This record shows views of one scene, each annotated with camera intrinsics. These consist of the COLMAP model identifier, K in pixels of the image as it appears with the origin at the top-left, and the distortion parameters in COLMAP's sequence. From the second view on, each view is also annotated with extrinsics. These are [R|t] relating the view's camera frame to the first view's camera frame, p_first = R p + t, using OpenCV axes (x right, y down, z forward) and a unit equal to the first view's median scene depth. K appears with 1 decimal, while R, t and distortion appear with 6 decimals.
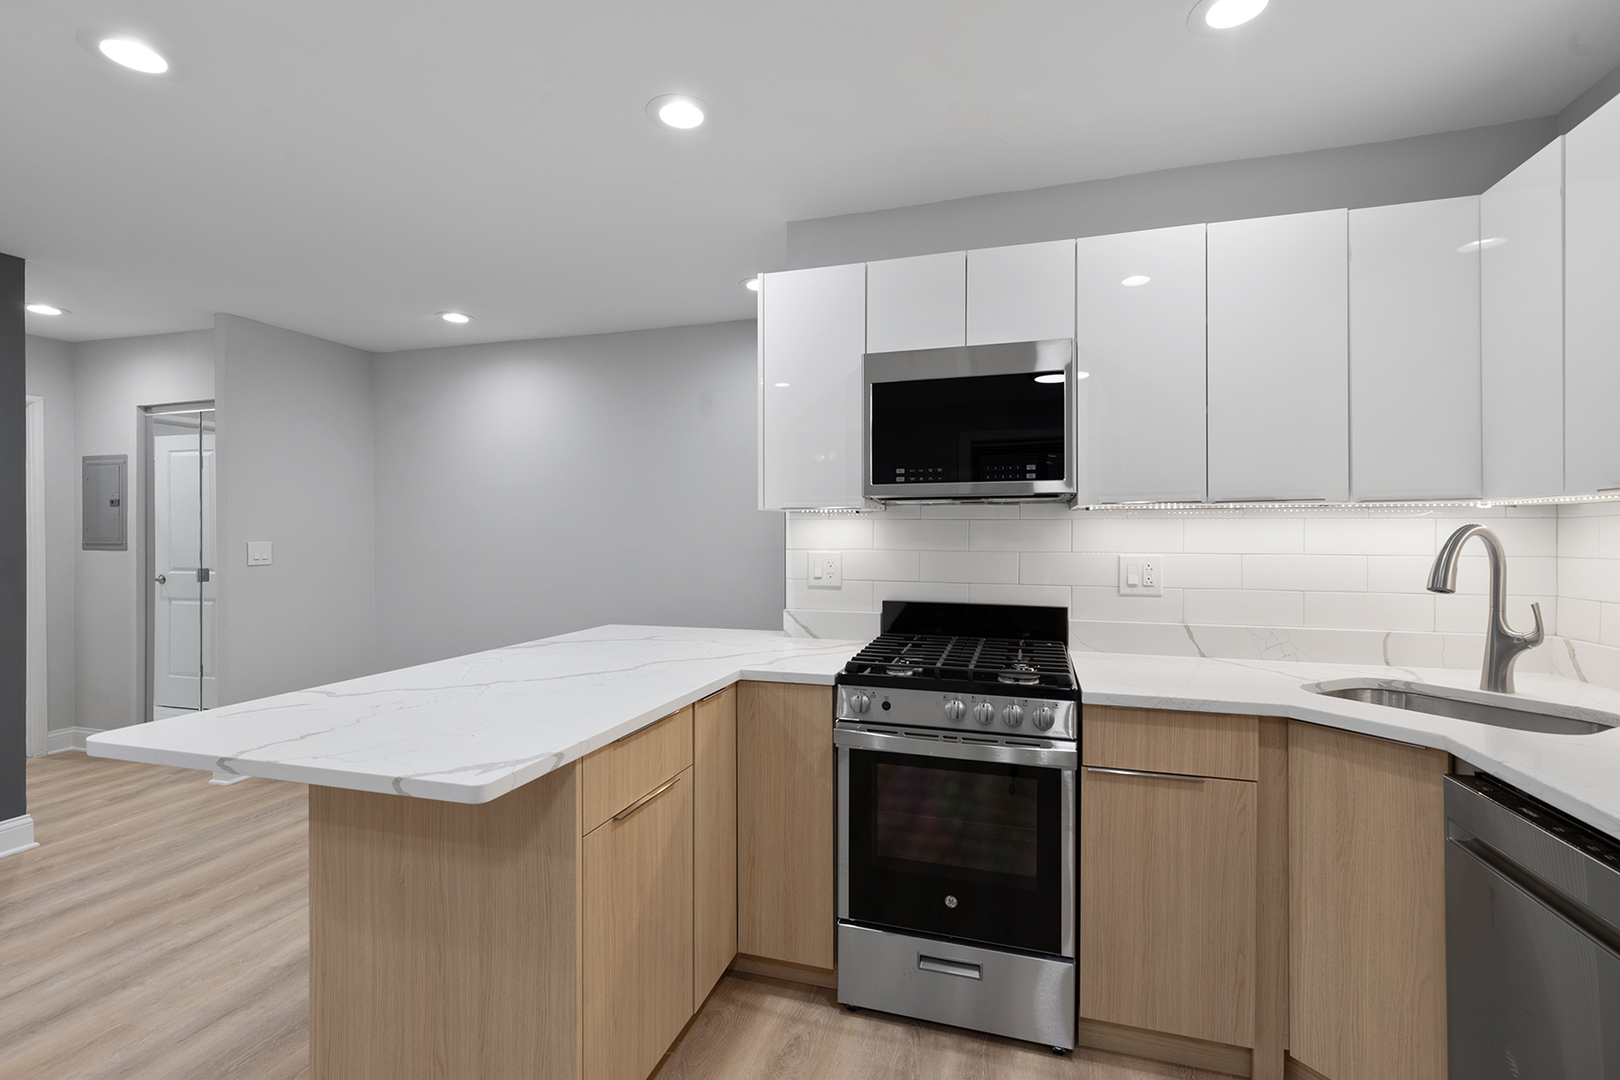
lens RADIAL K [[725.3, 0, 815.8], [0, 725.3, 536.0], [0, 0, 1]] dist [0.011937, -0.002528]
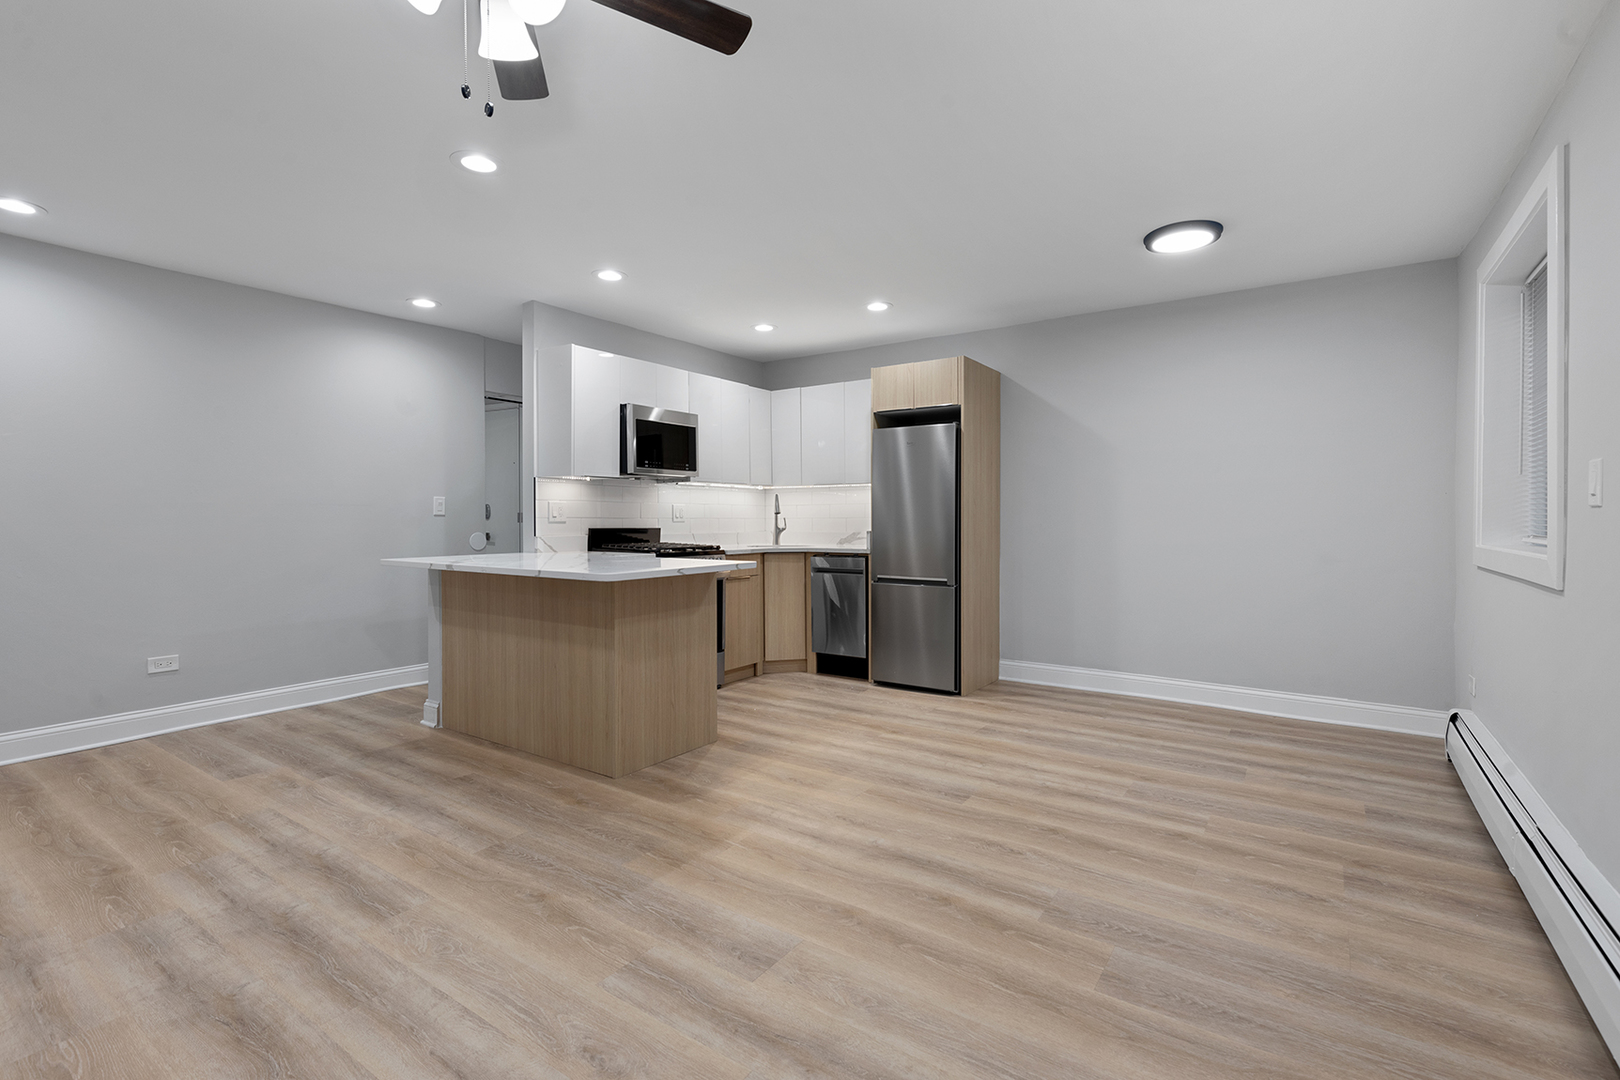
lens RADIAL K [[725.3, 0, 801.5], [0, 725.3, 515.5], [0, 0, 1]] dist [0.011937, -0.002528]
pose [[0.308038, 0.004756, 0.951362, -1.776806], [0.004437, 0.999969, -0.006436, 0.085231], [-0.951364, 0.006204, 0.308007, -0.086791]]
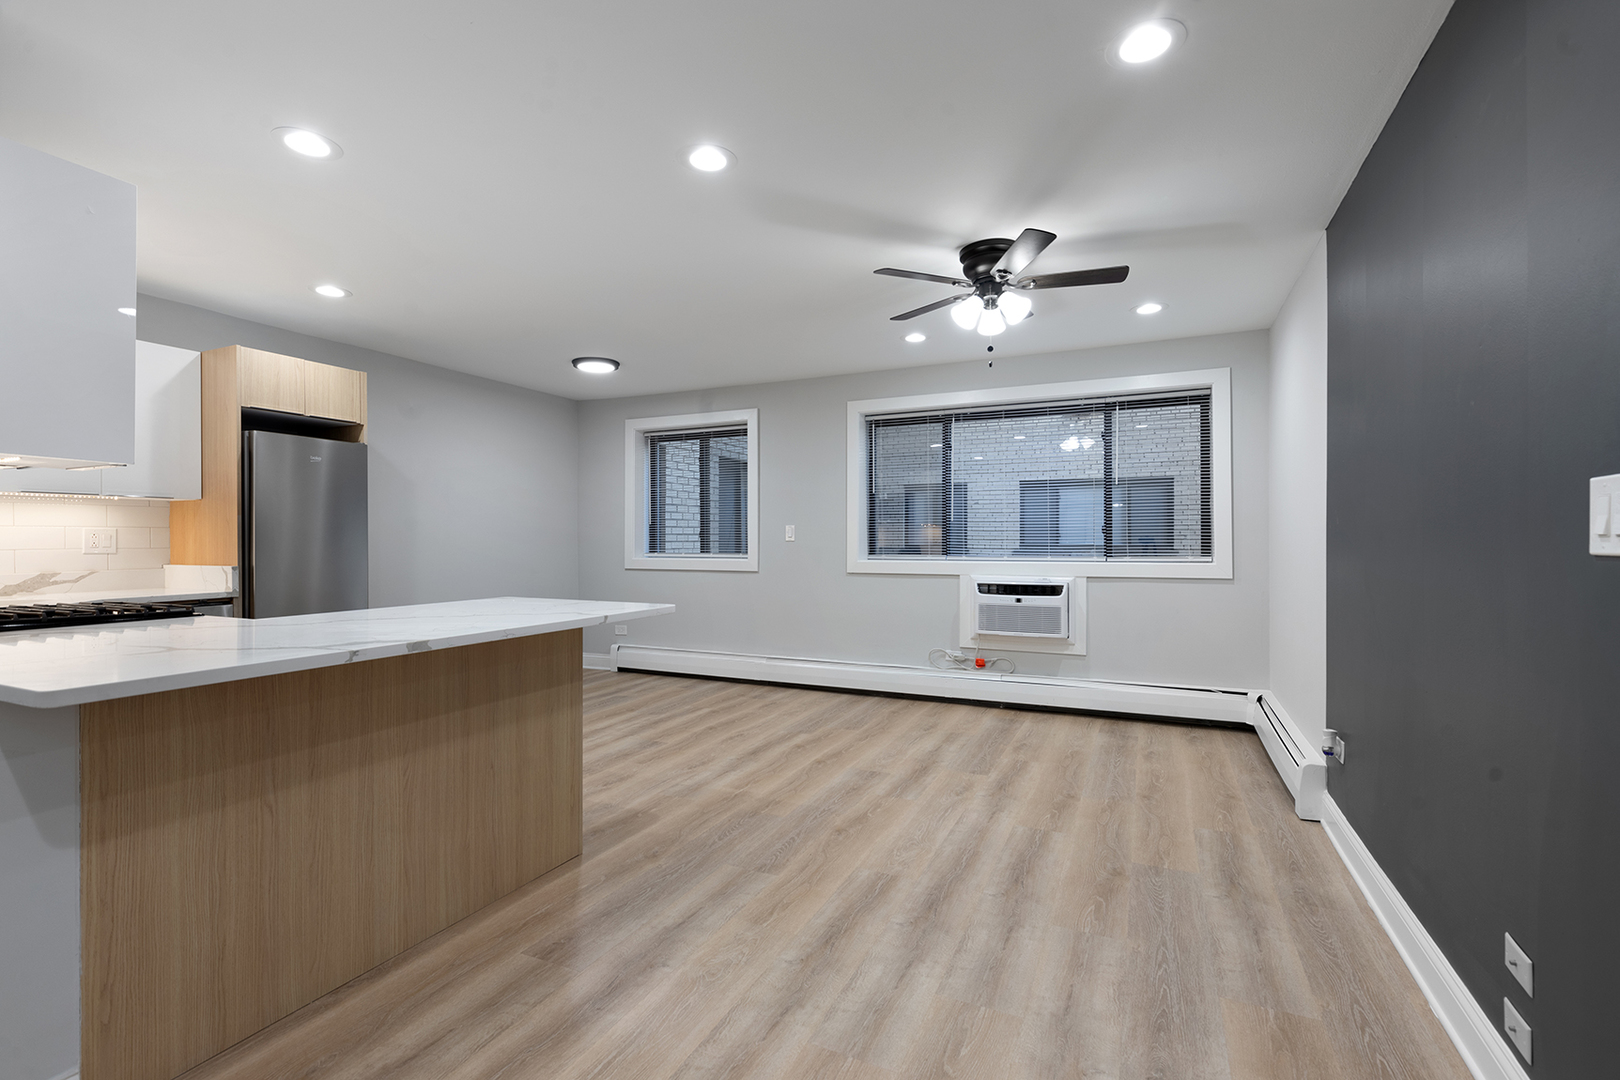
lens RADIAL K [[725.3, 0, 796.7], [0, 725.3, 538.2], [0, 0, 1]] dist [0.011937, -0.002528]
pose [[-0.987281, 0.003223, 0.158955, -1.068673], [0.003335, 0.999994, 0.000438, 0.058104], [-0.158952, 0.000963, -0.987286, 1.907589]]
